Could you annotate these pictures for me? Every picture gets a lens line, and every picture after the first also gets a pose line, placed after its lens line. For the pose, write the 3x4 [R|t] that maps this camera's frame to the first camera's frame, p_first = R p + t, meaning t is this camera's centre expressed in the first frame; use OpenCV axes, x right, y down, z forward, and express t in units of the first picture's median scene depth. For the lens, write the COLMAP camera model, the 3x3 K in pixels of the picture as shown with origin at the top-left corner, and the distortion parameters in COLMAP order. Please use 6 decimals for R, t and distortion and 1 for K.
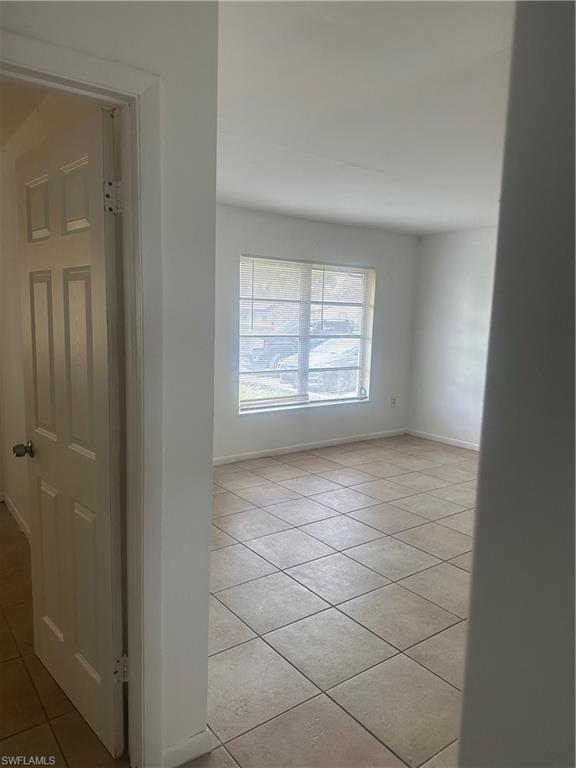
lens RADIAL K [[537.4, 0, 290.9], [0, 537.4, 382.7], [0, 0, 1]] dist [0.142182, -0.245792]
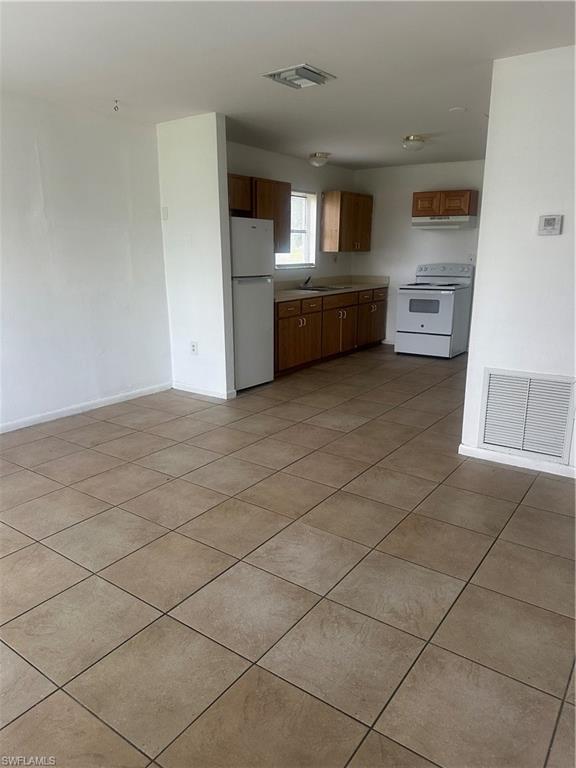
lens RADIAL K [[537.4, 0, 290.9], [0, 537.4, 382.7], [0, 0, 1]] dist [0.142182, -0.245792]
pose [[-0.296013, -0.262643, 0.918365, -0.282379], [0.112421, 0.945192, 0.306551, -0.091324], [-0.948545, 0.193987, -0.250263, 0.741109]]
